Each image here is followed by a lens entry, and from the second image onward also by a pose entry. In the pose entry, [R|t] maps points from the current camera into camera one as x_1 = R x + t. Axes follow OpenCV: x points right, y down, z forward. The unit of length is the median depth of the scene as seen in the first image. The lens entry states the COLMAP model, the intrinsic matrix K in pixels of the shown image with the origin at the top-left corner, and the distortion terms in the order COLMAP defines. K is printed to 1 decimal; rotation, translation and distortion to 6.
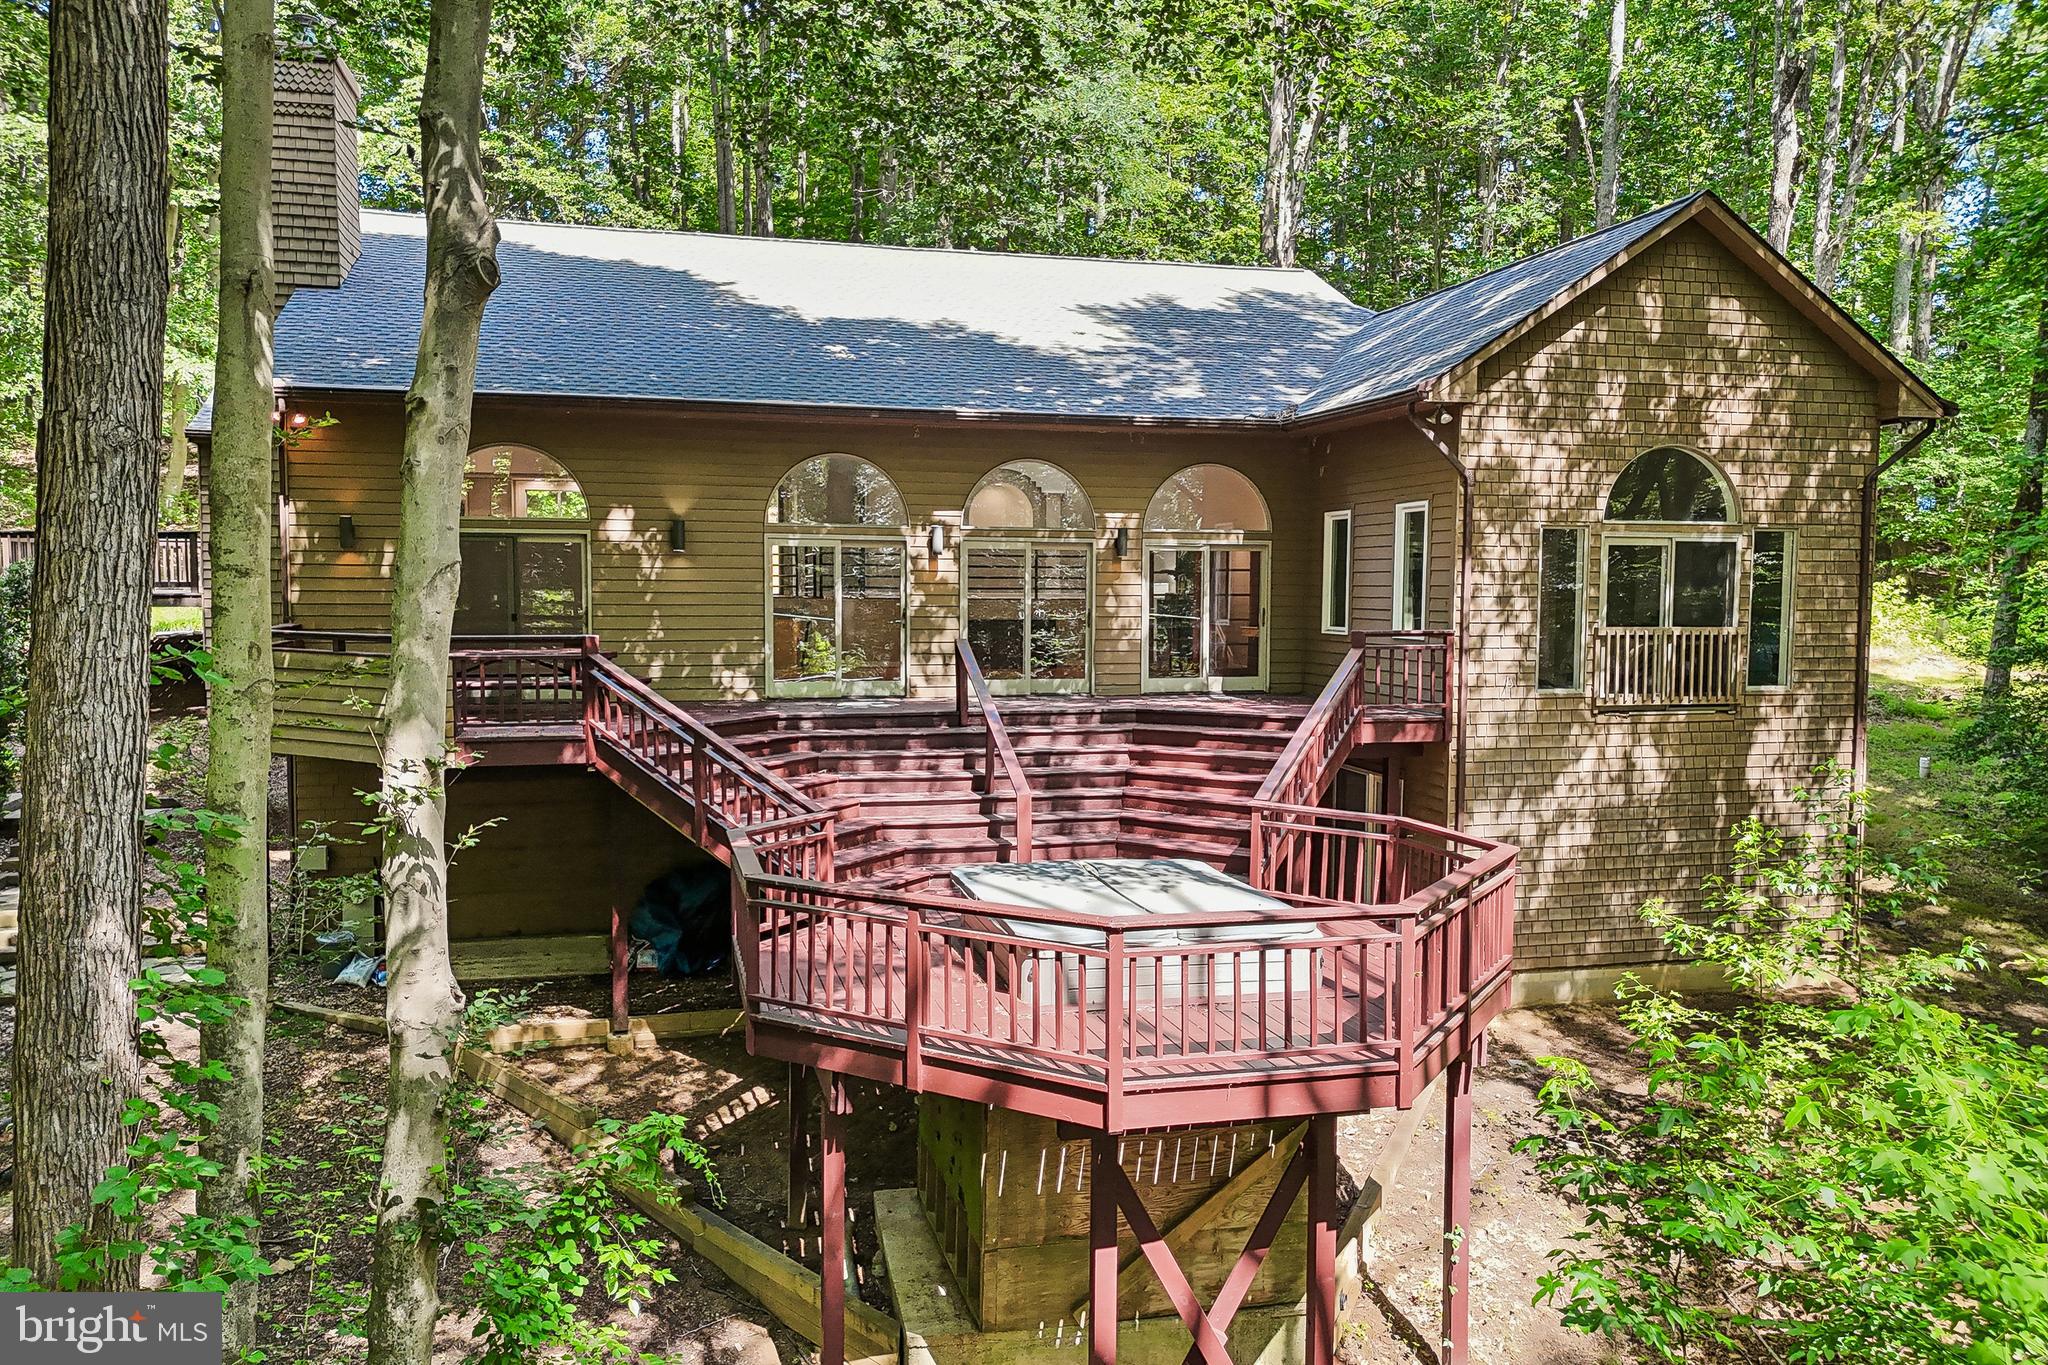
lens RADIAL K [[1489.4, 0, 967.4], [0, 1489.4, 687.6], [0, 0, 1]] dist [0.053981, -0.011086]
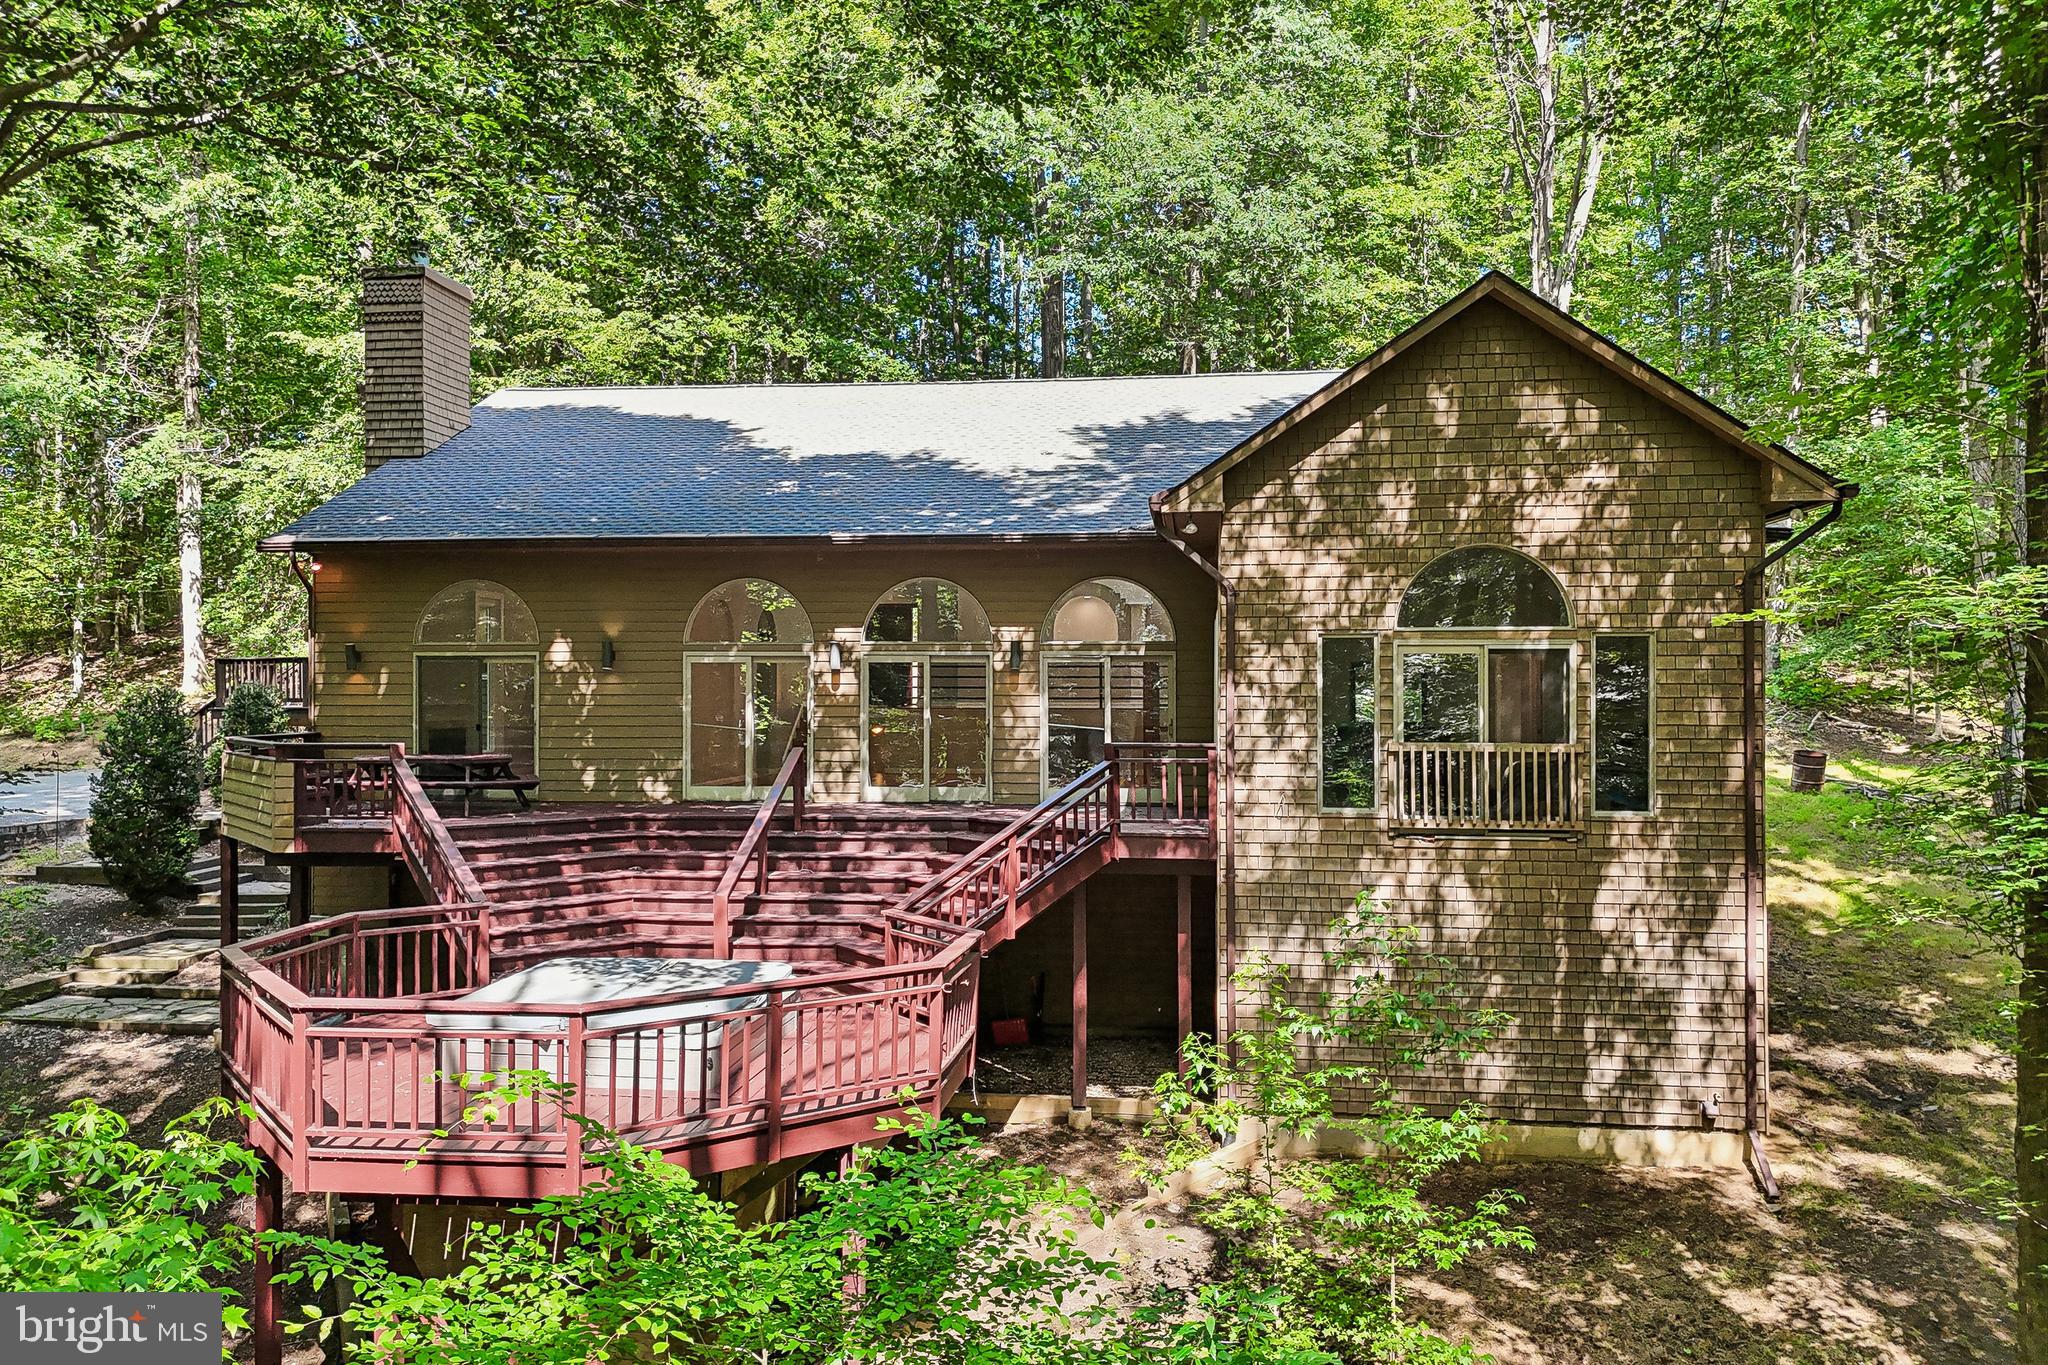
lens RADIAL K [[1489.4, 0, 1003.4], [0, 1489.4, 688.3], [0, 0, 1]] dist [0.053981, -0.011086]
pose [[0.934165, -0.003183, -0.356827, 0.519585], [-0.023018, 0.997340, -0.069156, -0.006259], [0.356098, 0.072817, 0.931607, 0.057690]]
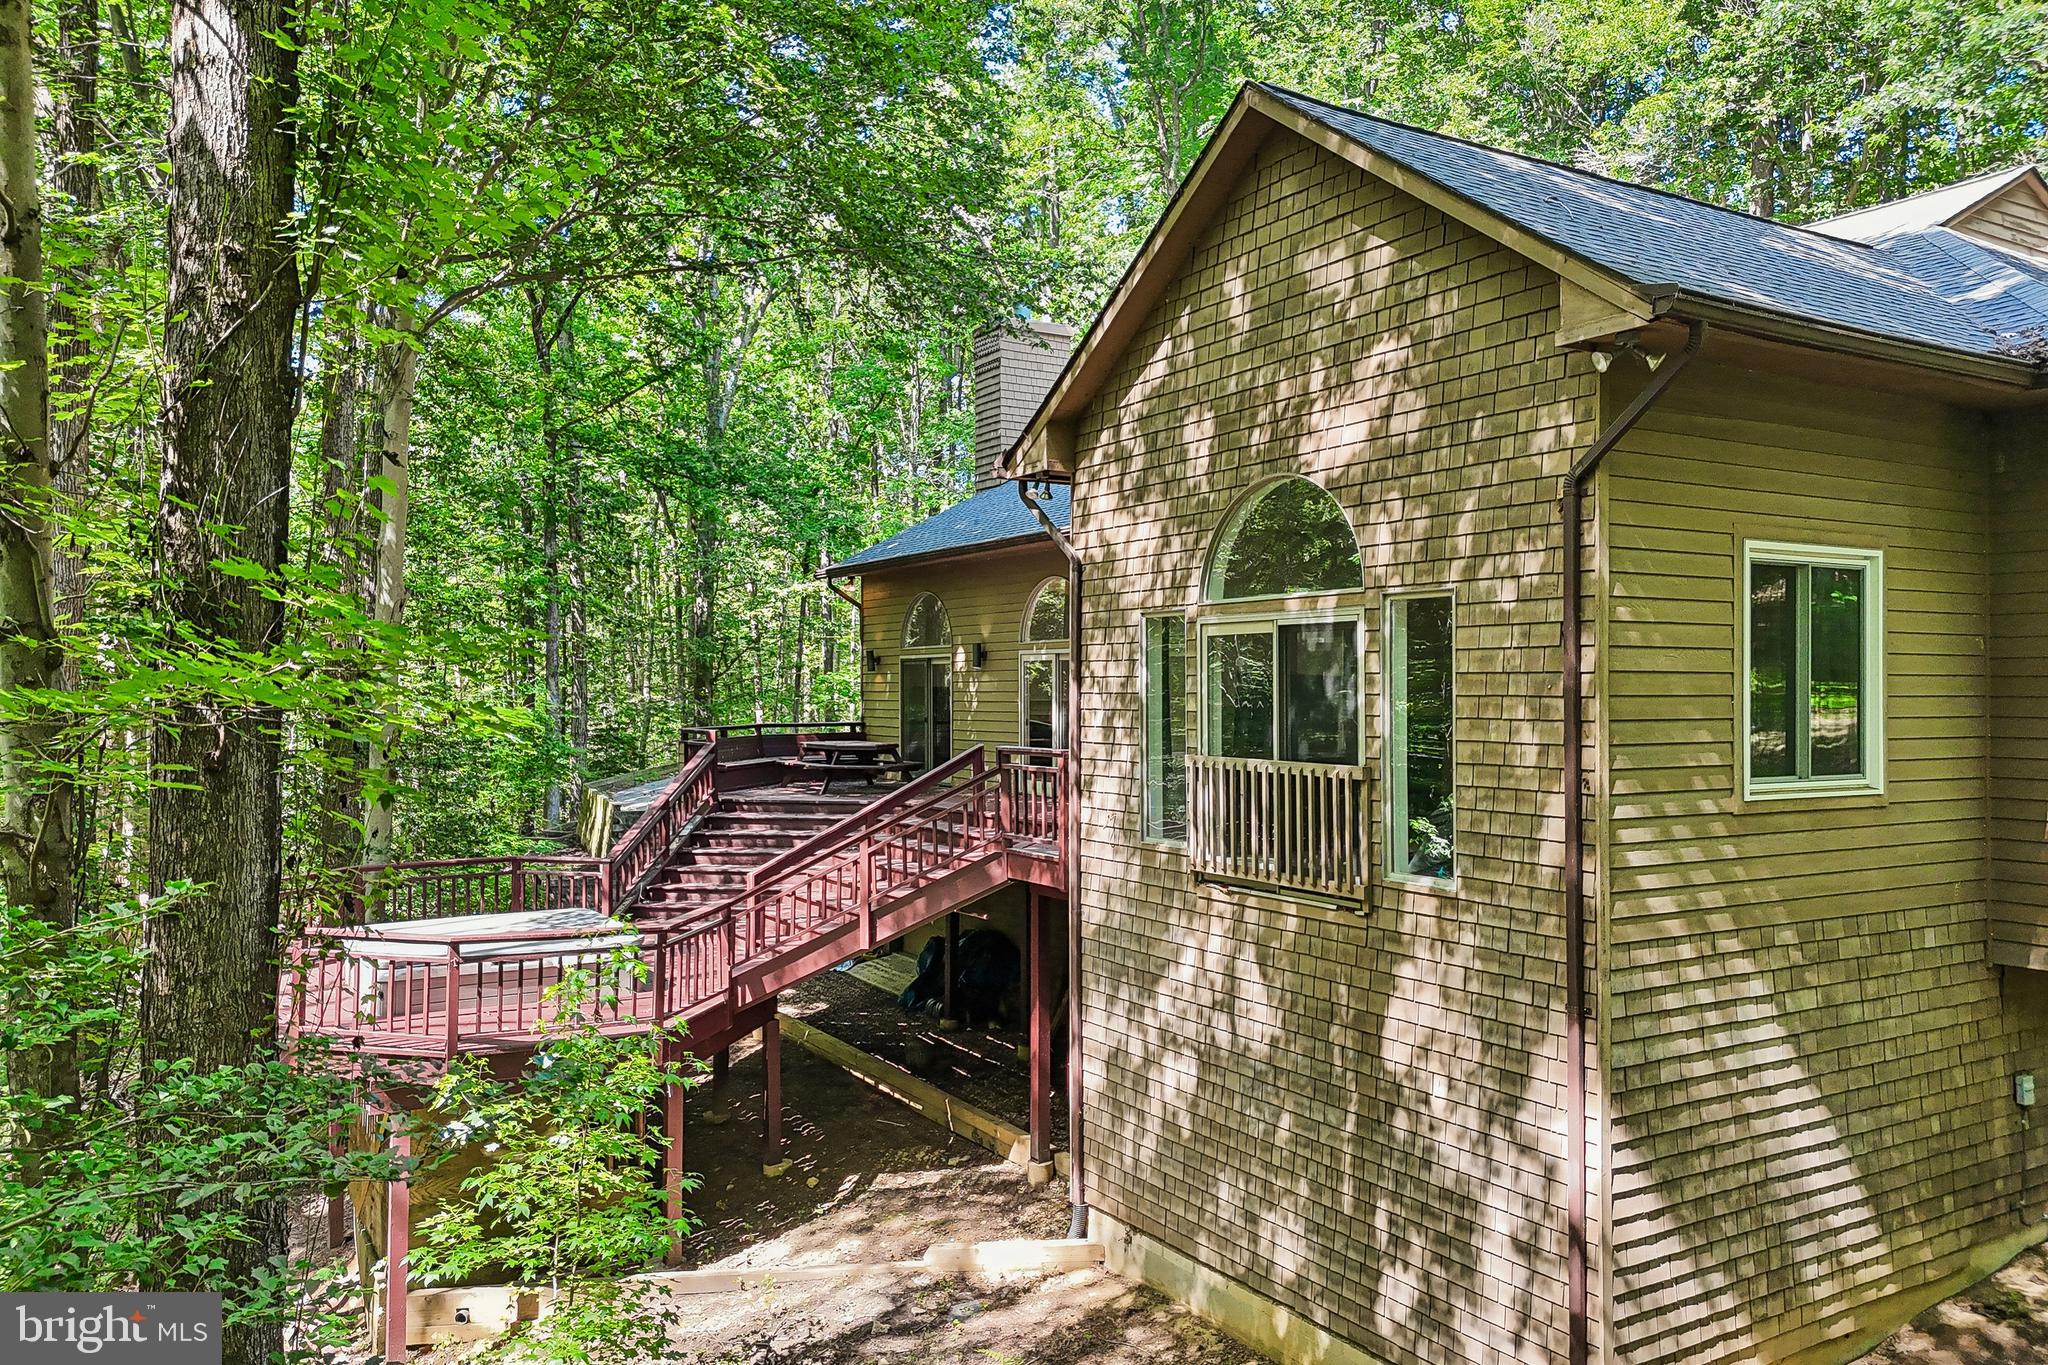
lens RADIAL K [[1489.4, 0, 1028.1], [0, 1489.4, 678.2], [0, 0, 1]] dist [0.053981, -0.011086]
pose [[0.303980, -0.009342, -0.952633, 1.028021], [-0.060089, 0.997773, -0.028959, -0.054630], [0.950782, 0.066046, 0.302741, 0.715791]]
